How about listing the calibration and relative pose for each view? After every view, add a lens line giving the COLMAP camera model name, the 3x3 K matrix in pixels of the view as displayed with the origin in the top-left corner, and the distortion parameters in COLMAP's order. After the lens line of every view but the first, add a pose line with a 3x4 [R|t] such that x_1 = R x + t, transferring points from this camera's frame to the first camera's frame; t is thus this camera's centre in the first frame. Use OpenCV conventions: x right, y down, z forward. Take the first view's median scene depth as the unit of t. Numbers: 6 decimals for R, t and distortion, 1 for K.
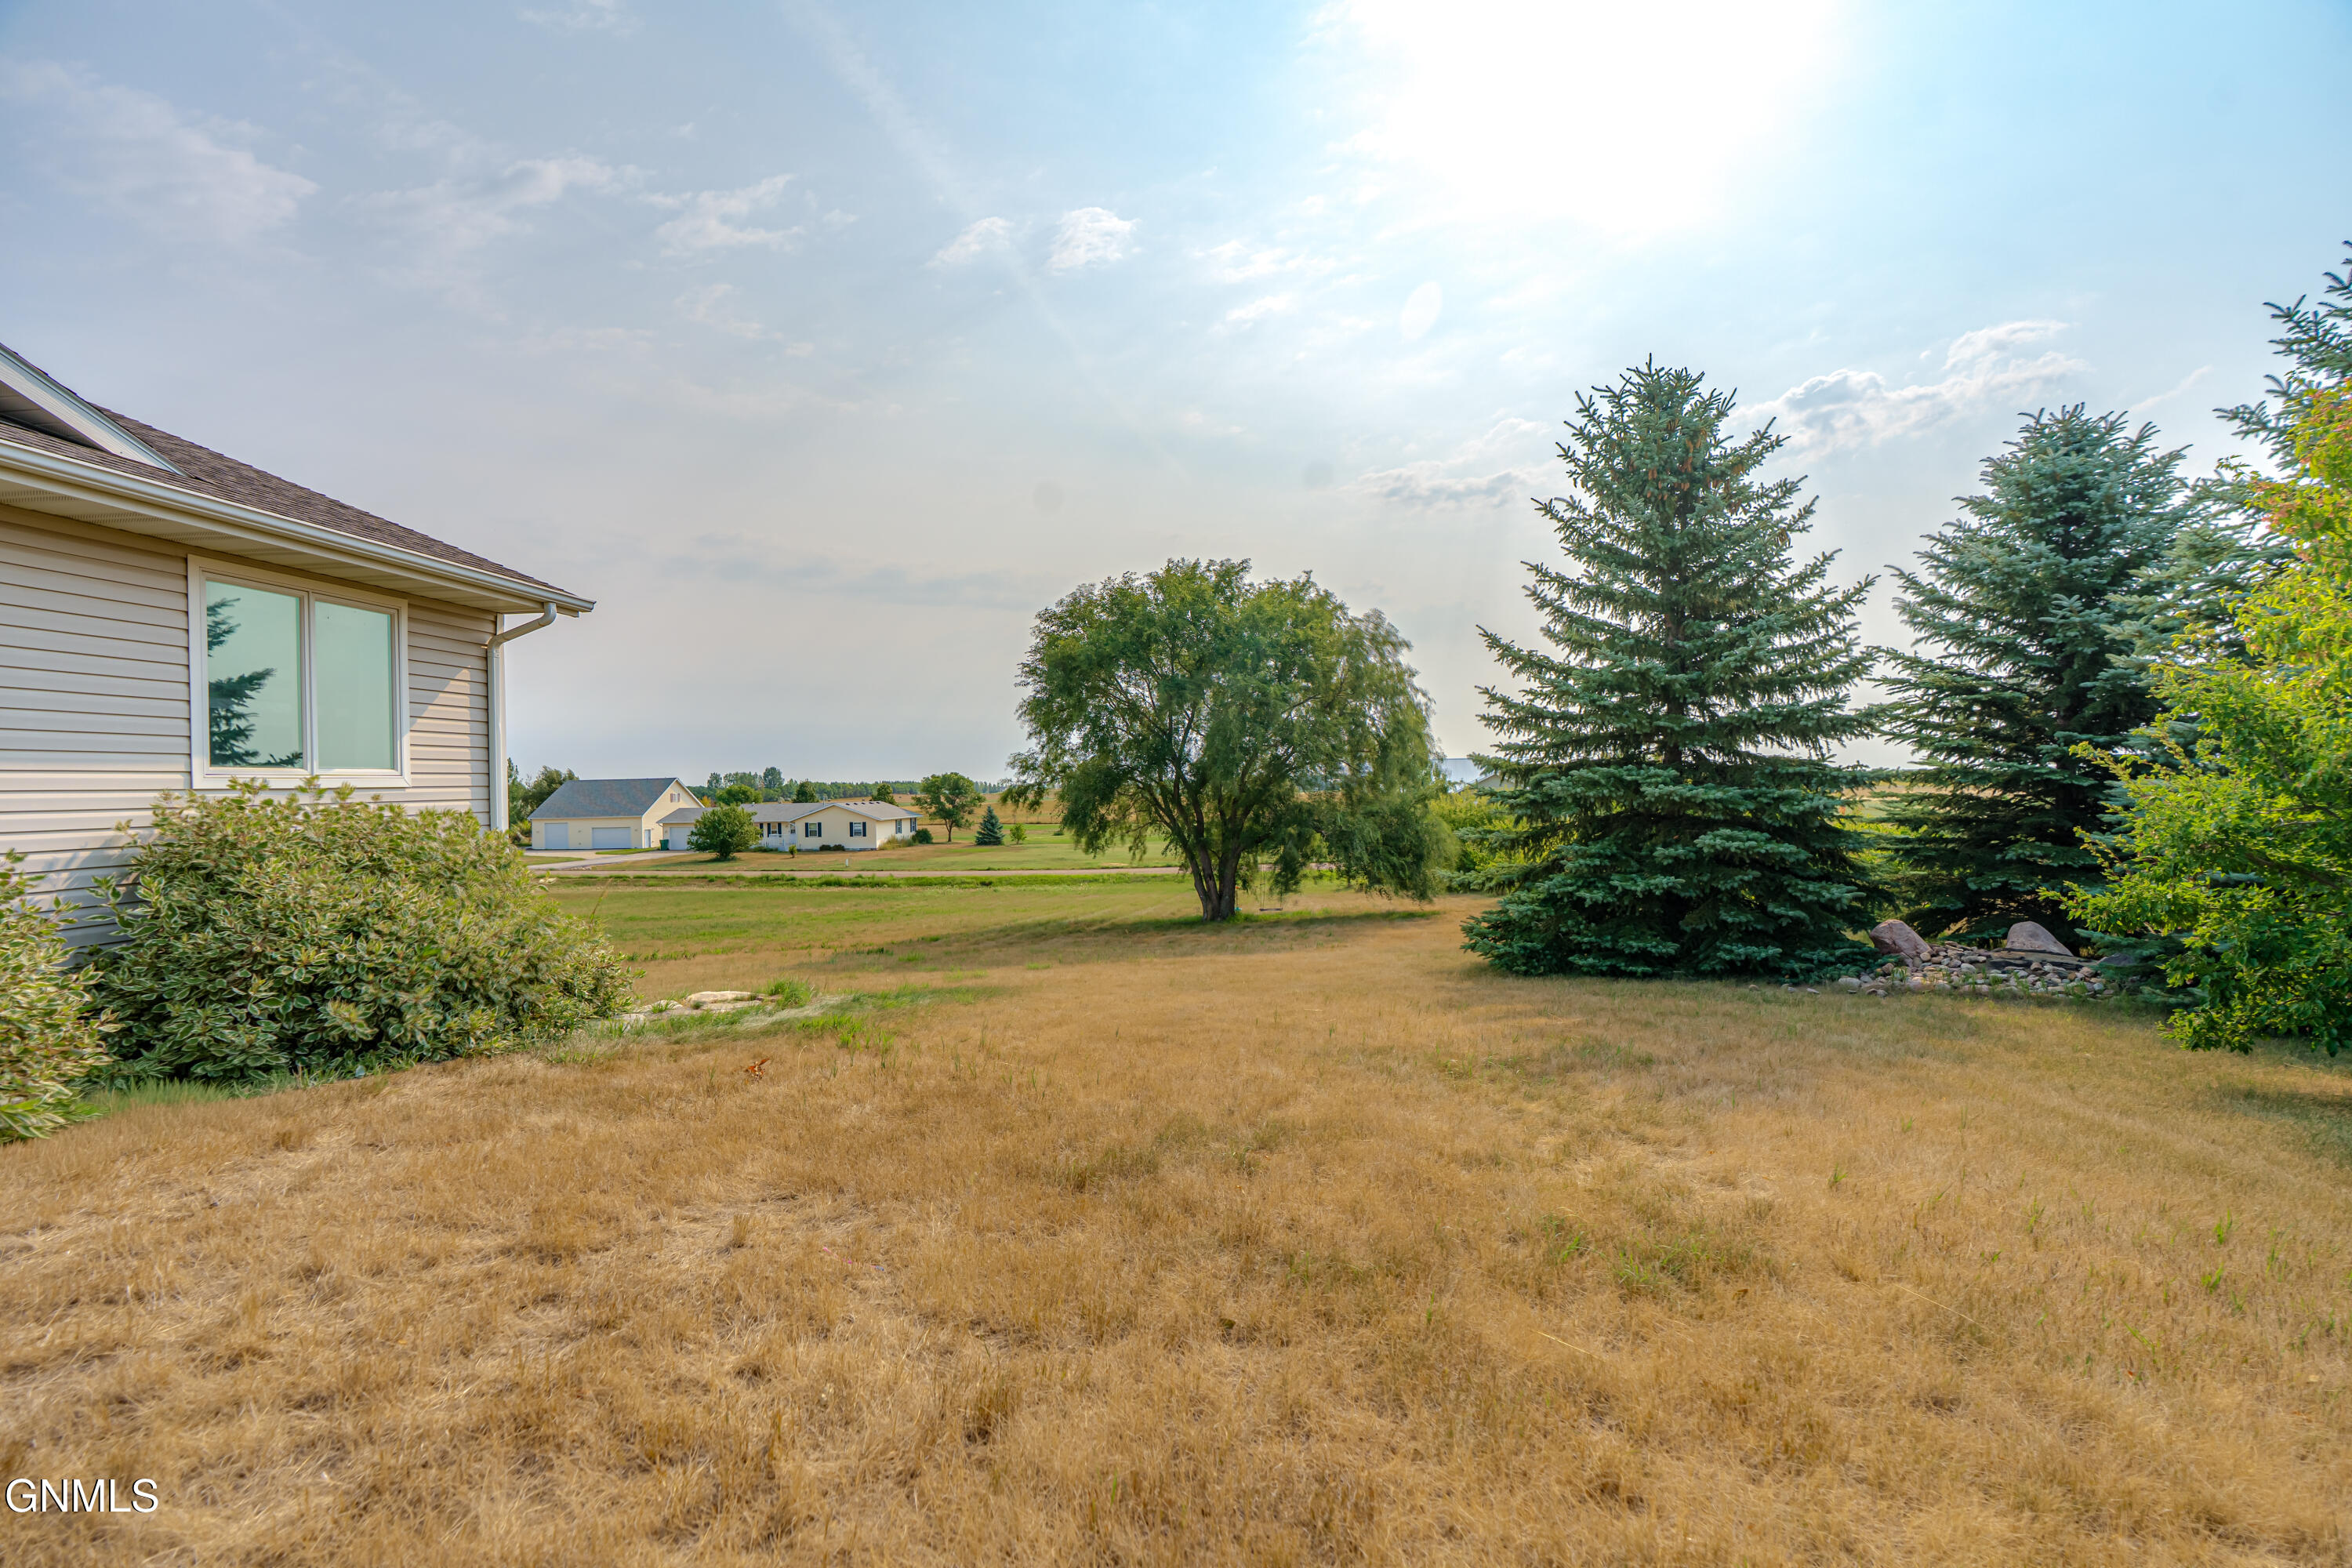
lens RADIAL K [[1086.9, 0, 1169.2], [0, 1086.9, 775.7], [0, 0, 1]] dist [-0.001859, -0.000267]
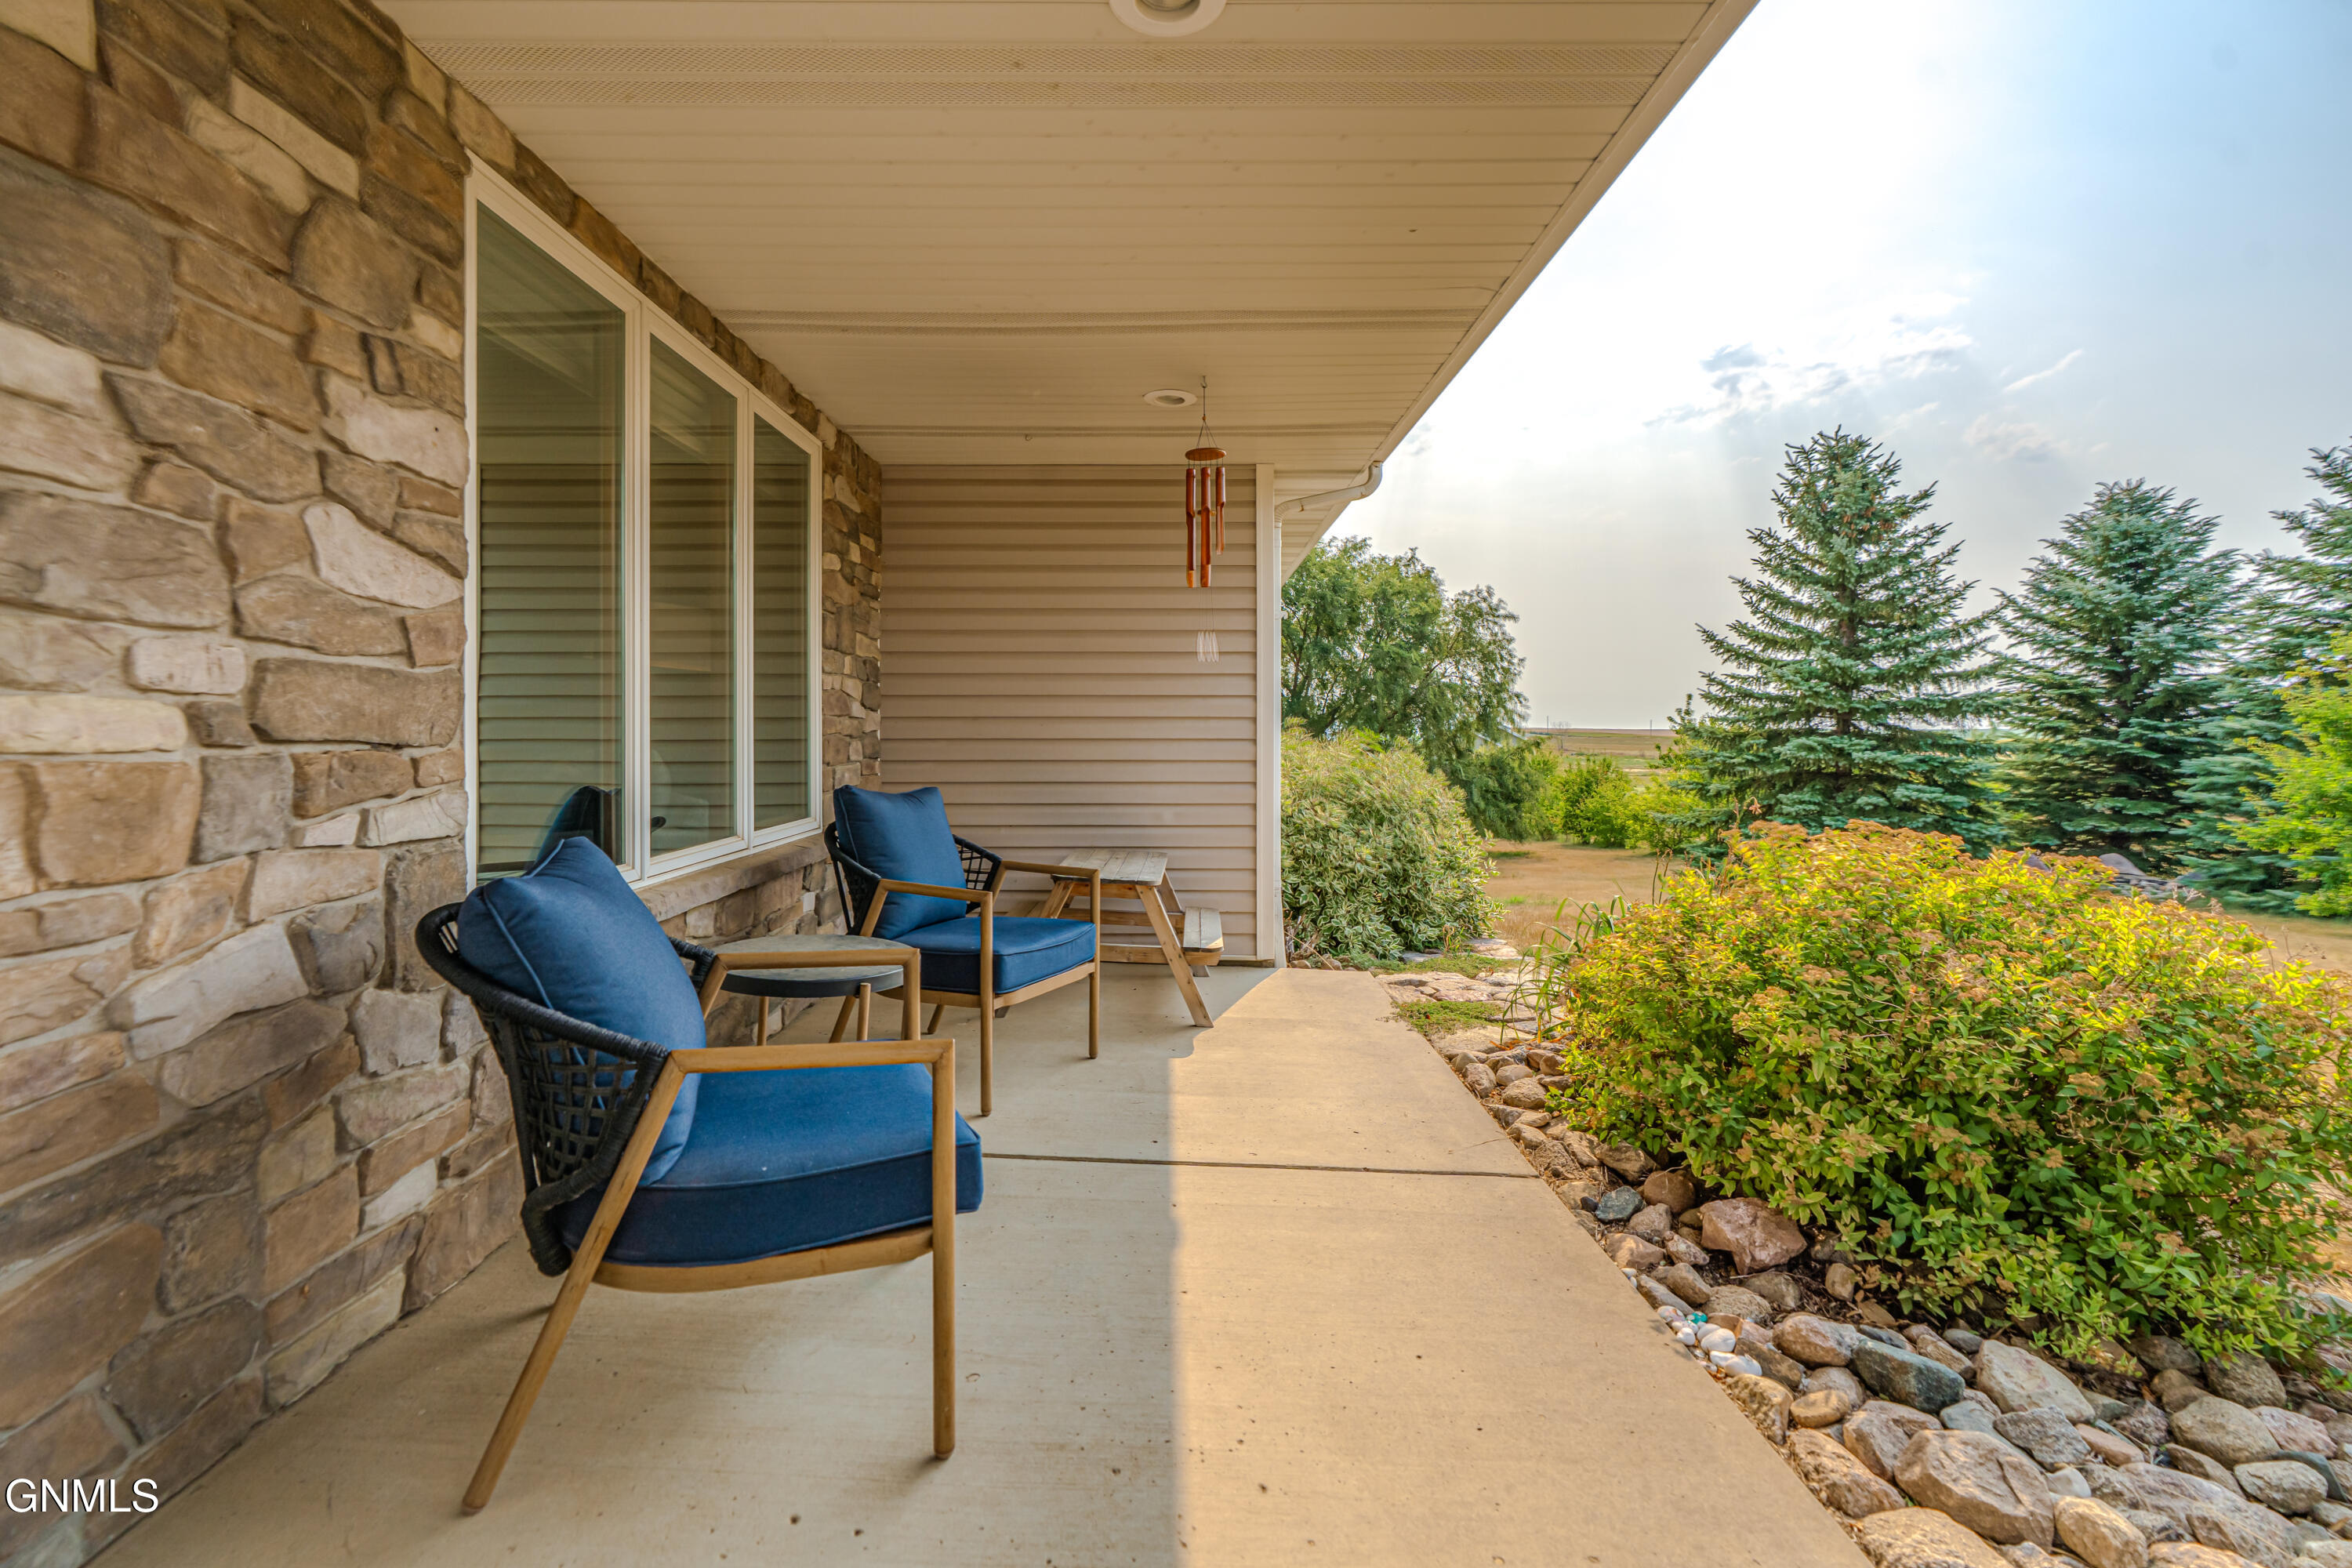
lens RADIAL K [[1121.5, 0, 1157.5], [0, 1121.5, 729.4], [0, 0, 1]] dist [-0.002300, 0.000219]
pose [[0.996360, 0.022679, 0.082179, -0.241051], [-0.023569, 0.999673, 0.009874, -0.005217], [-0.081928, -0.011775, 0.996569, -0.147080]]
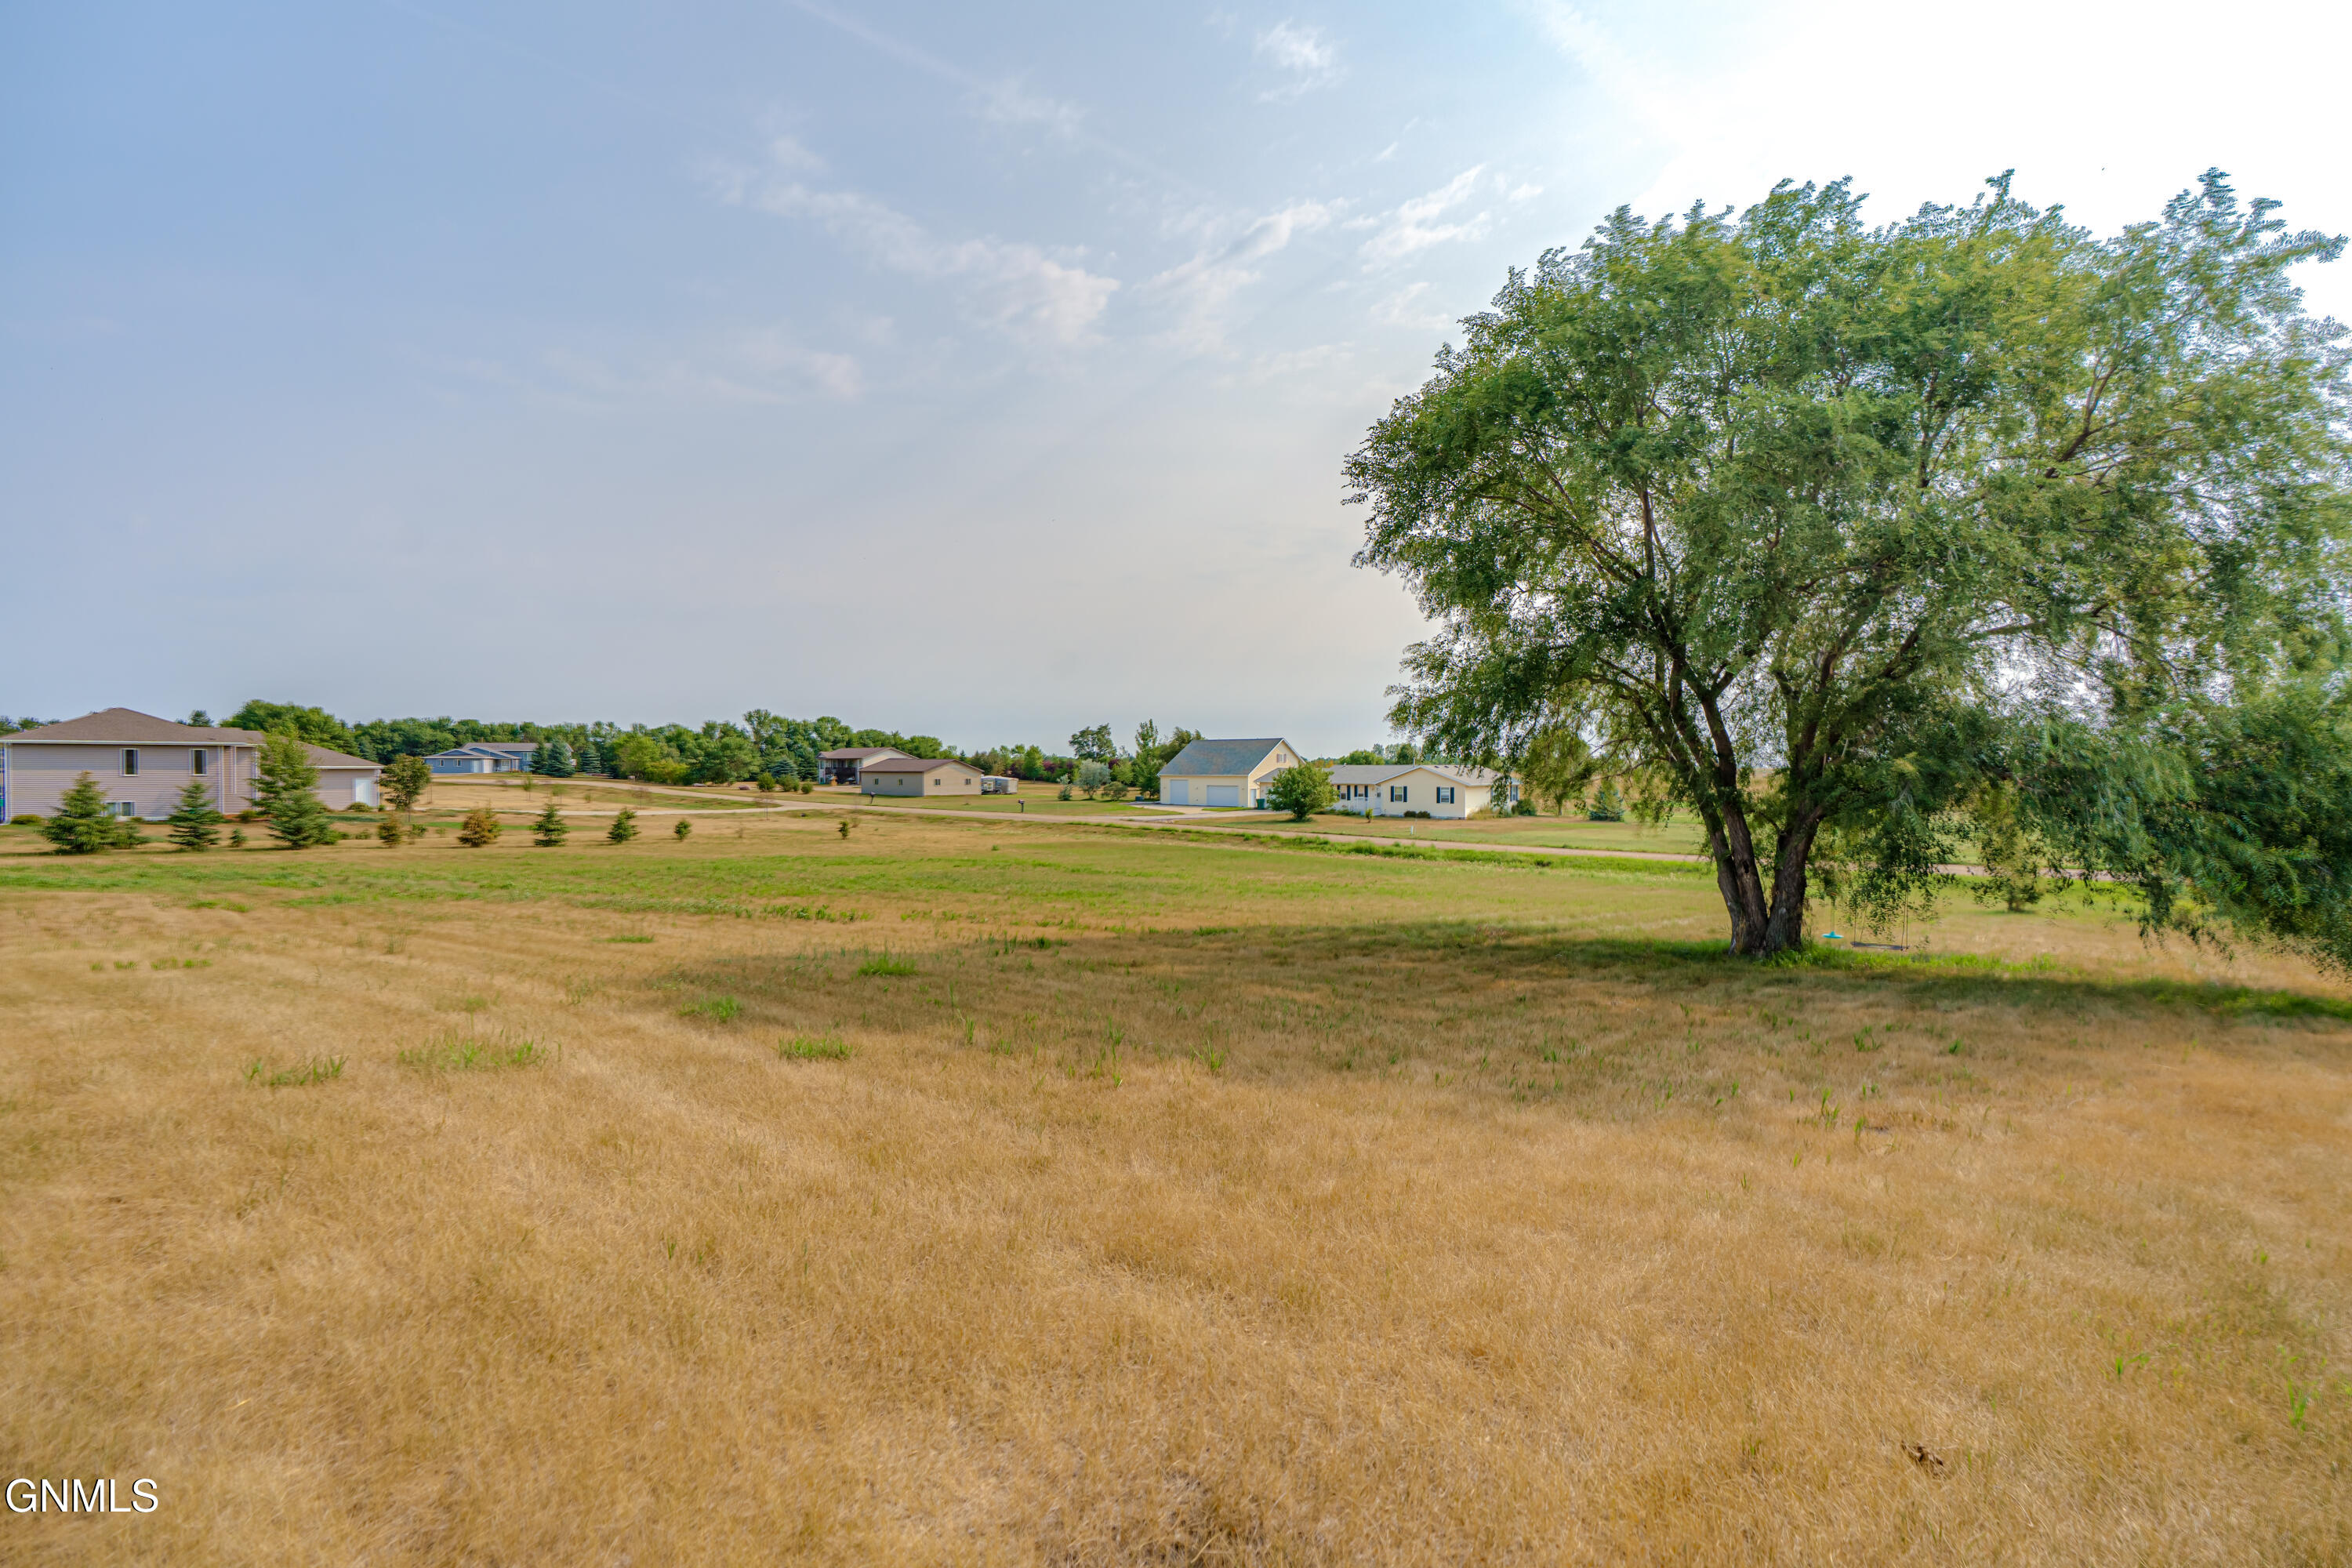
lens RADIAL K [[1079.8, 0, 1190.2], [0, 1079.8, 768.6], [0, 0, 1]] dist [-0.004995, -0.000016]
pose [[0.831414, 0.023818, -0.555143, 0.108208], [-0.015936, 0.999692, 0.019024, 0.046486], [0.555425, -0.006969, 0.831538, 0.489281]]
